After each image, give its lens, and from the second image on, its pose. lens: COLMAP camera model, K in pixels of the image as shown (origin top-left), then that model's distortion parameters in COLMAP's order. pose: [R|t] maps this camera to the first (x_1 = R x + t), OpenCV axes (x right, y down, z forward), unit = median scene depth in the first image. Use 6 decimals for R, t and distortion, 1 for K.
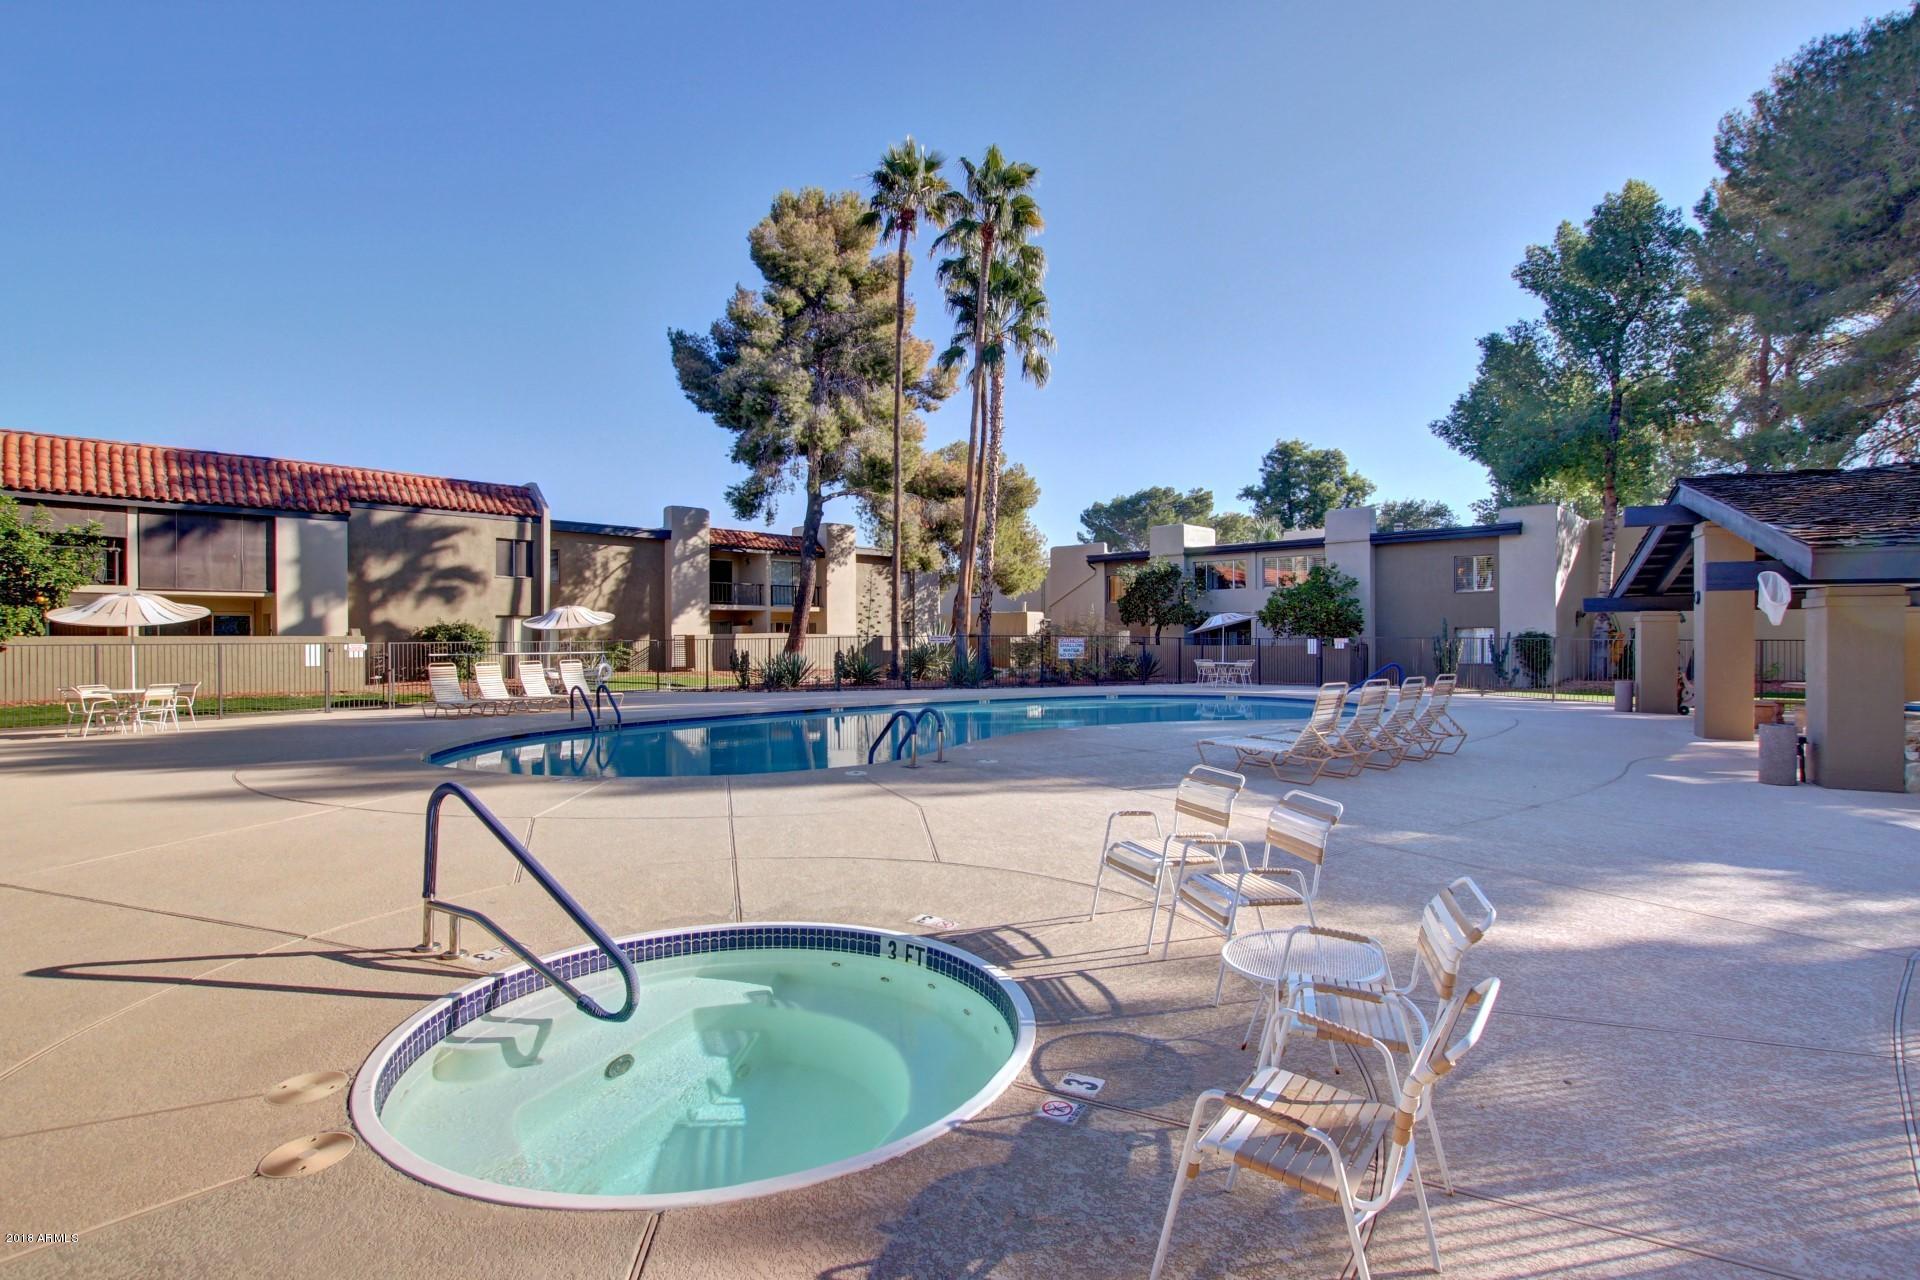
lens RADIAL K [[887.7, 0, 967.9], [0, 887.7, 640.4], [0, 0, 1]] dist [-0.030811, -0.000105]
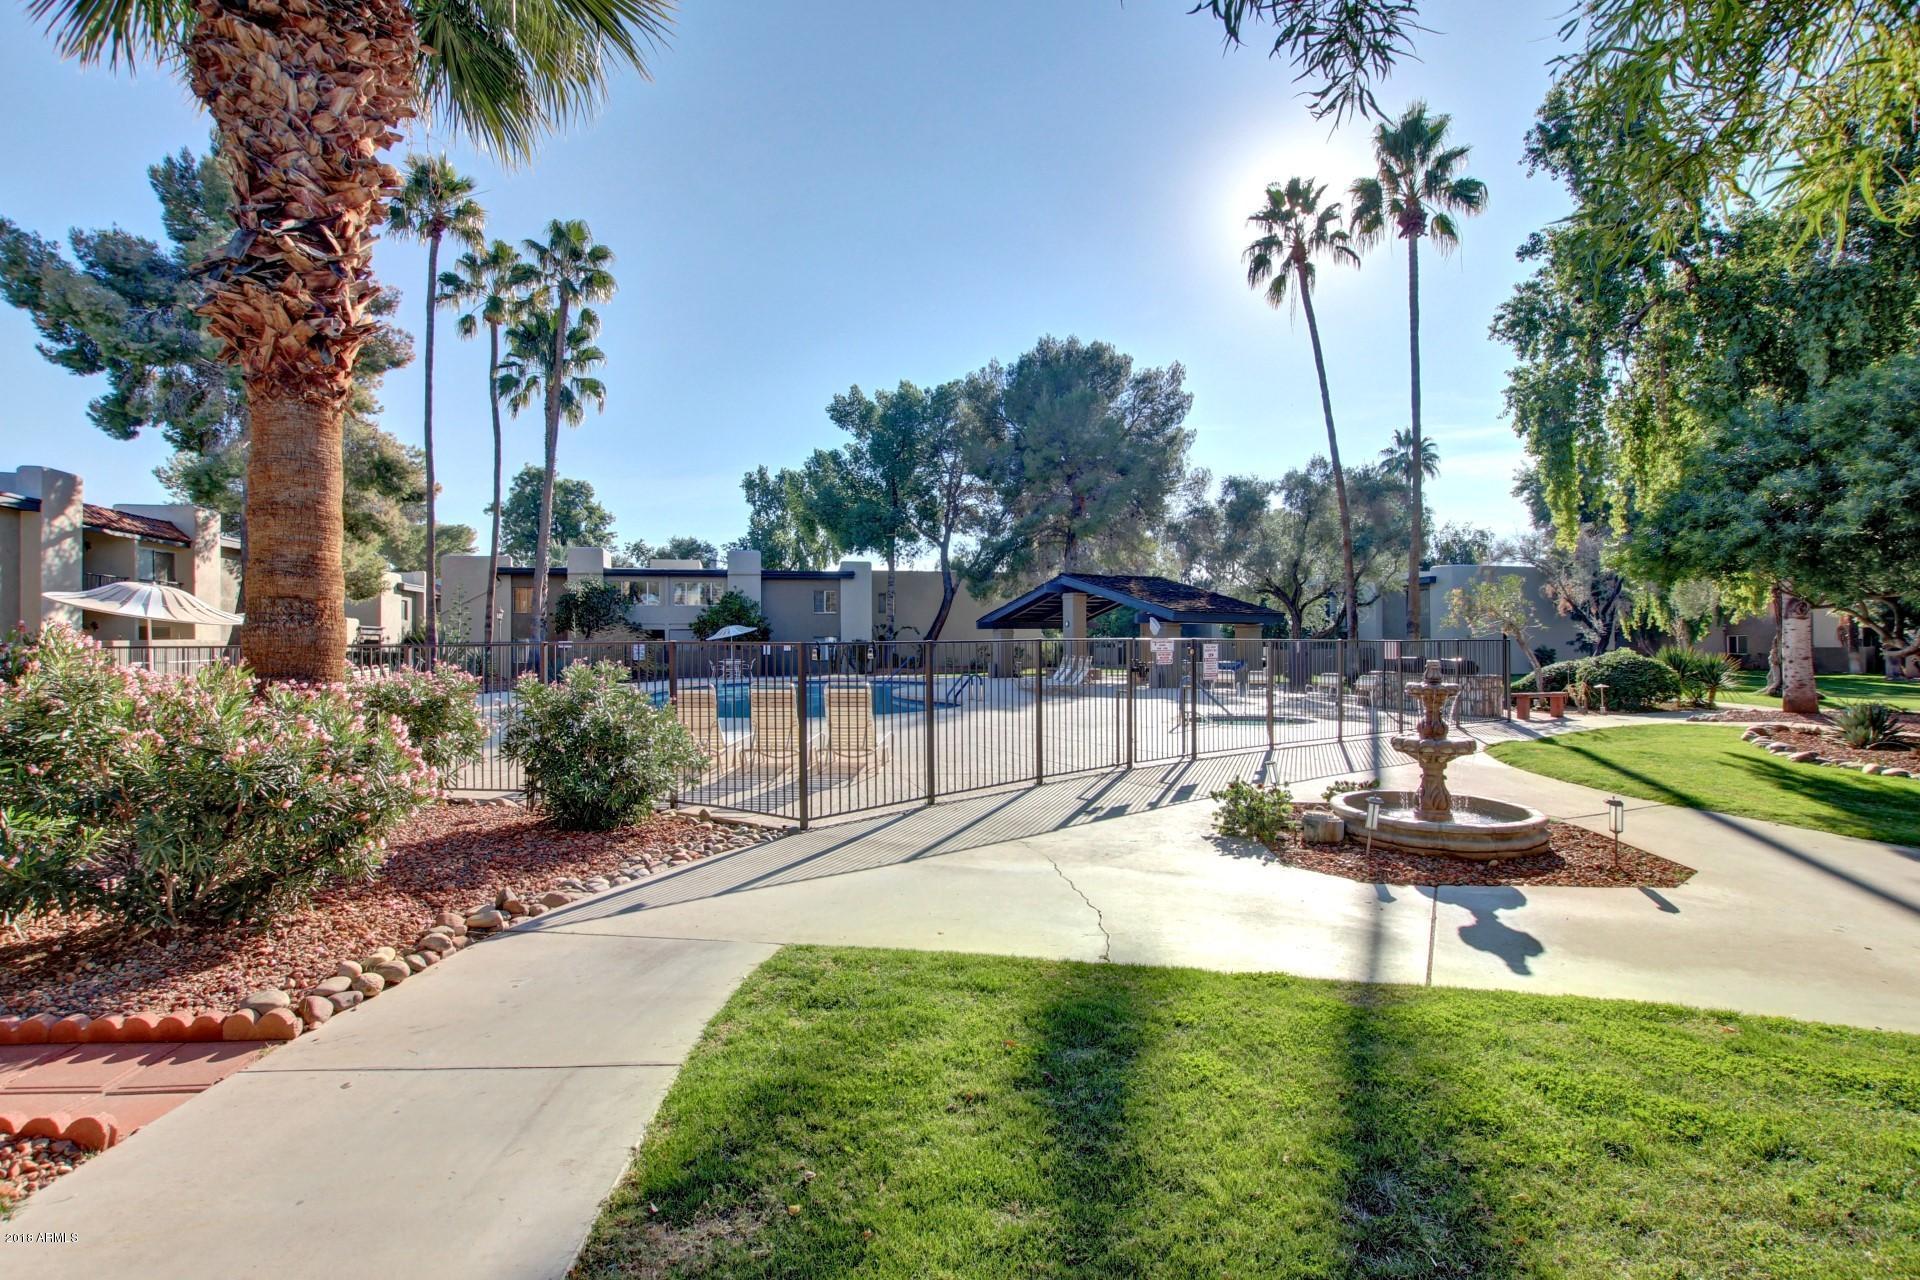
lens RADIAL K [[898.9, 0, 964.5], [0, 898.9, 642.5], [0, 0, 1]] dist [-0.019188, 0.000552]
pose [[0.527530, -0.002860, 0.849532, -0.650066], [0.014568, 0.999878, -0.005680, 0.009005], [-0.849412, 0.015373, 0.527507, -0.040640]]
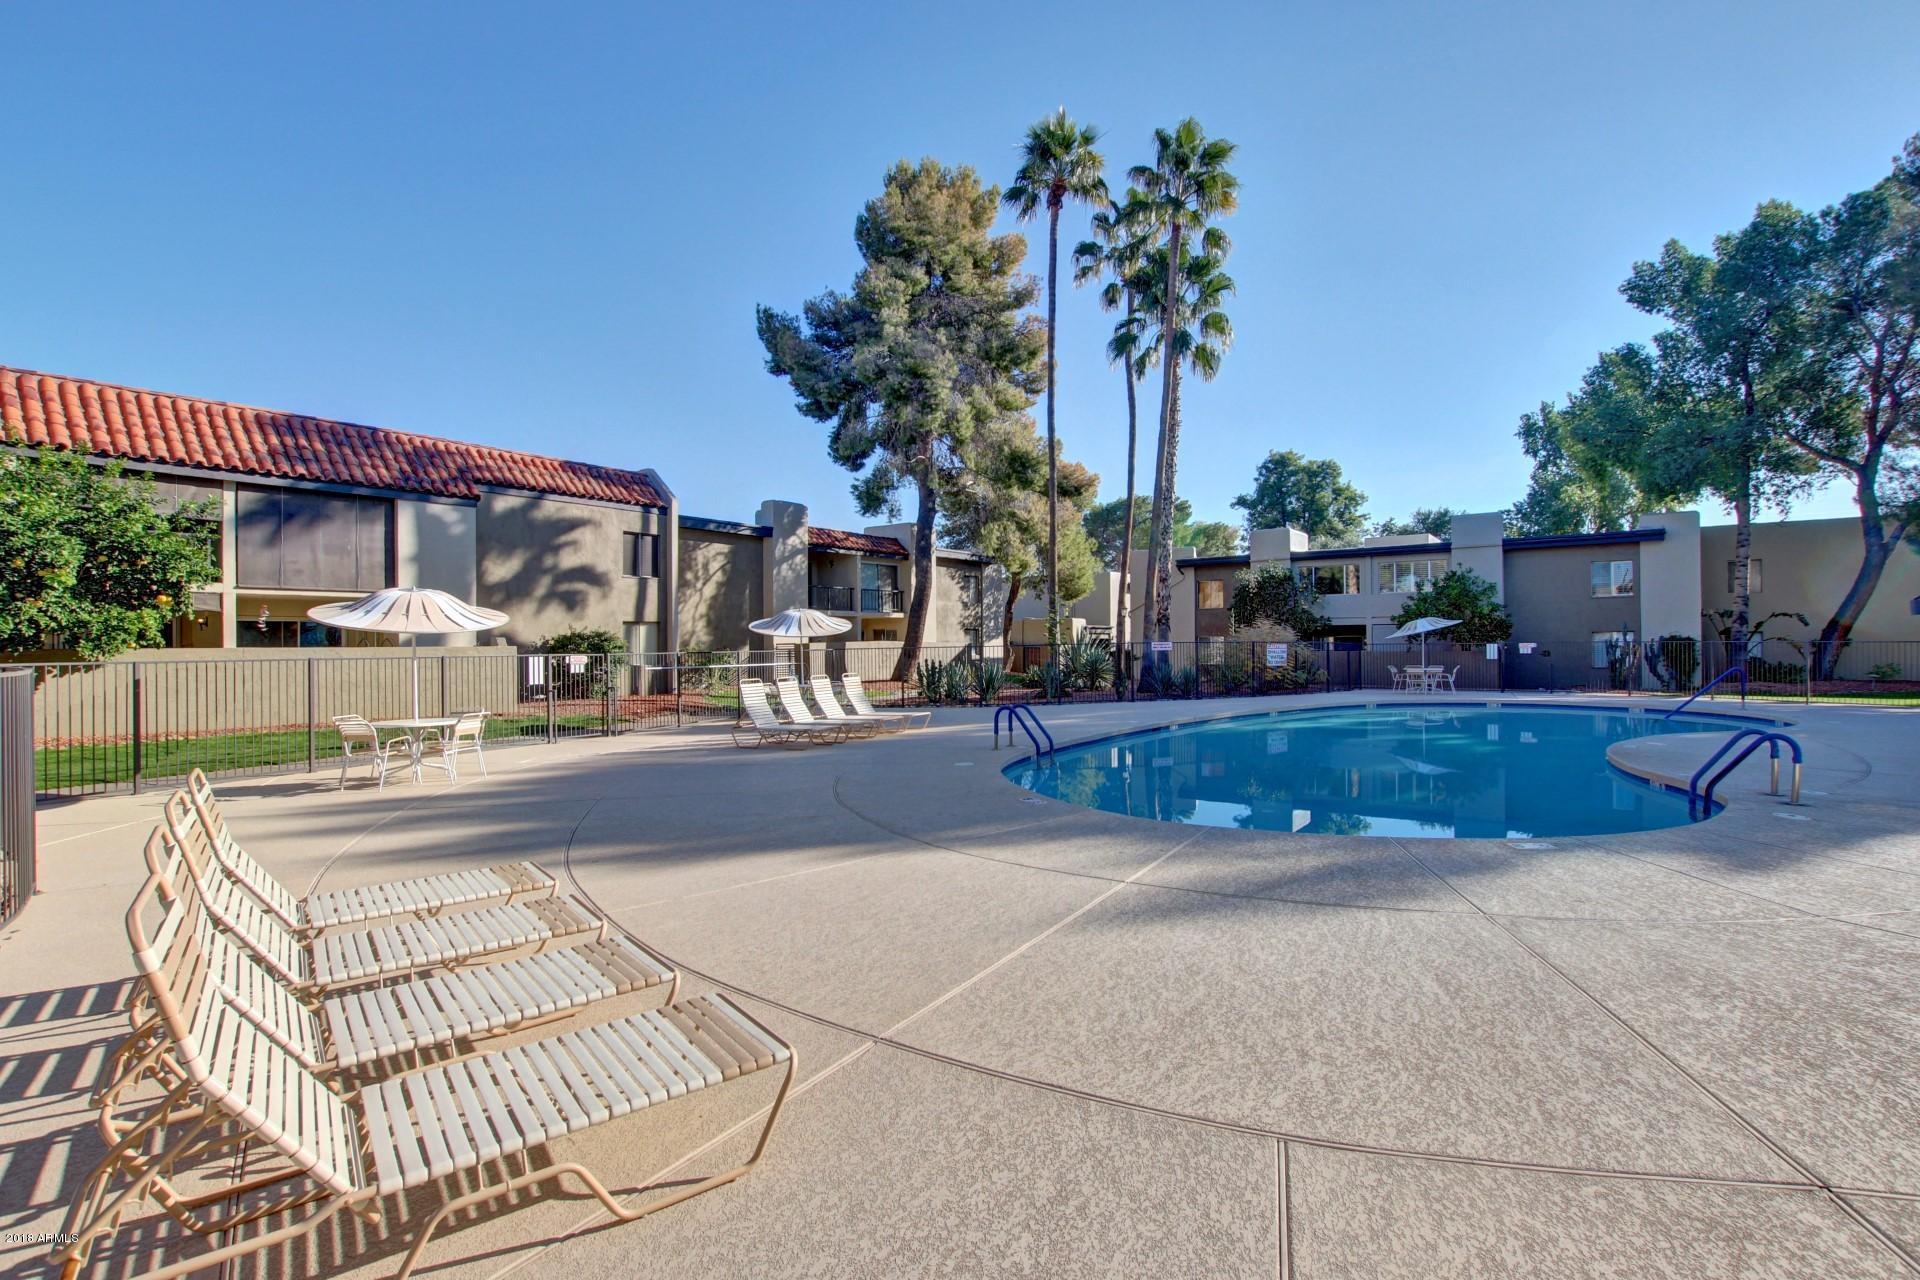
lens RADIAL K [[875.0, 0, 958.9], [0, 875.0, 646.5], [0, 0, 1]] dist [-0.029576, 0.000138]
pose [[0.991509, -0.006919, 0.129856, -0.311524], [0.007367, 0.999968, -0.002970, 0.000118], [-0.129831, 0.003902, 0.991528, 0.113177]]
